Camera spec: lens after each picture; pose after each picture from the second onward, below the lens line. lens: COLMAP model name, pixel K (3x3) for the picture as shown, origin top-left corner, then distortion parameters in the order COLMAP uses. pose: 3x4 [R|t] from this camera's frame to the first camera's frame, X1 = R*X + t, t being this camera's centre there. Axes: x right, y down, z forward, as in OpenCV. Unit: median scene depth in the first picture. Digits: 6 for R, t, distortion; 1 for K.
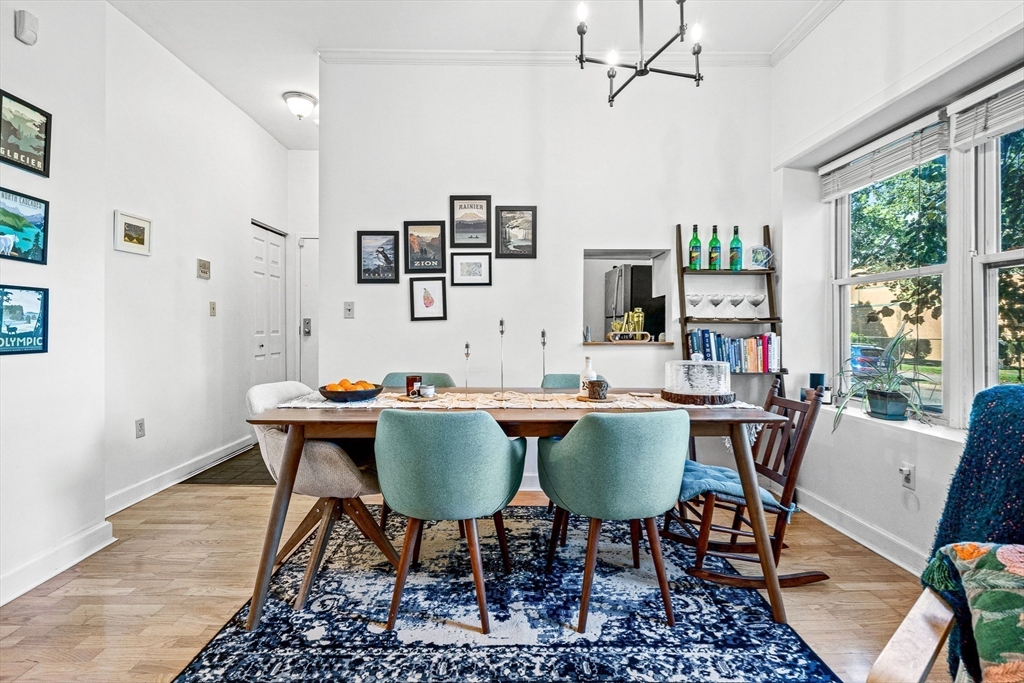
lens RADIAL K [[479.6, 0, 502.1], [0, 479.6, 325.4], [0, 0, 1]] dist [-0.000739, 0.000872]
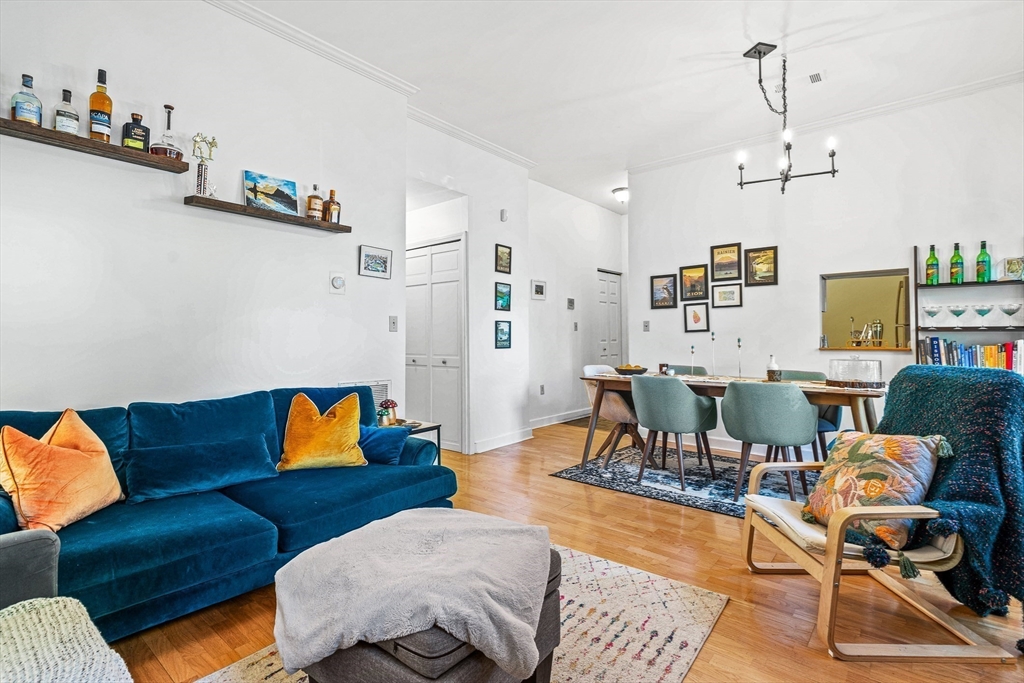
lens RADIAL K [[479.6, 0, 528.9], [0, 479.6, 330.0], [0, 0, 1]] dist [-0.000739, 0.000872]
pose [[0.782573, -0.014145, -0.622398, 0.421080], [0.007394, 0.999883, -0.013427, -0.000457], [0.622515, 0.005906, 0.782585, -0.563096]]
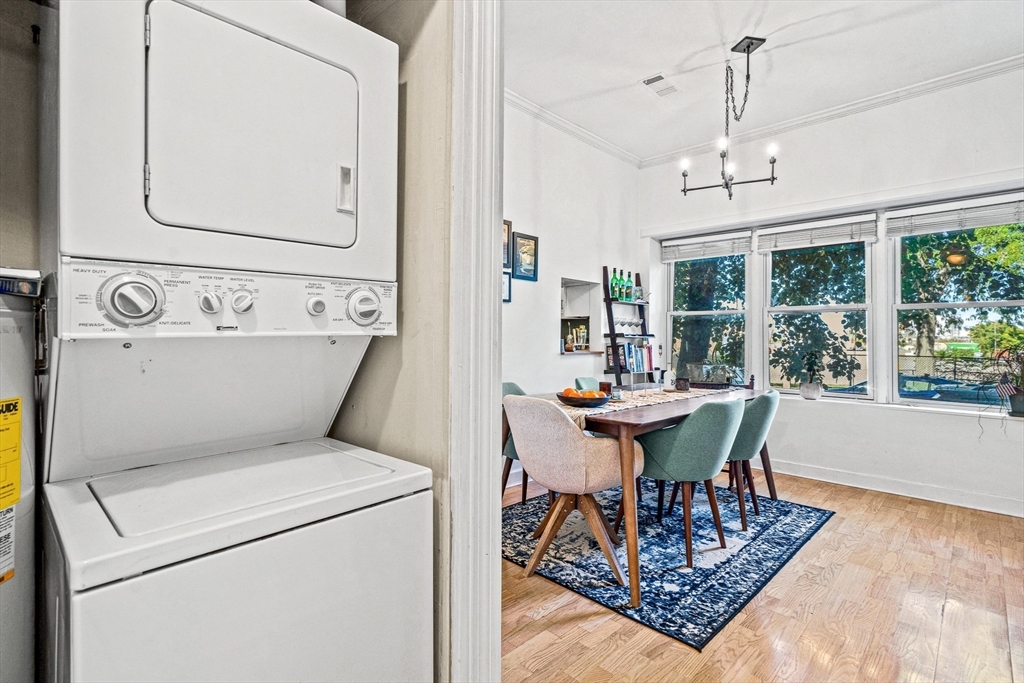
lens RADIAL K [[479.6, 0, 516.6], [0, 479.6, 328.9], [0, 0, 1]] dist [-0.000739, 0.000872]
pose [[0.717686, 0.023277, 0.695978, -0.910723], [-0.008908, 0.999666, -0.024248, 0.006398], [-0.696310, 0.011203, 0.717654, 0.225684]]
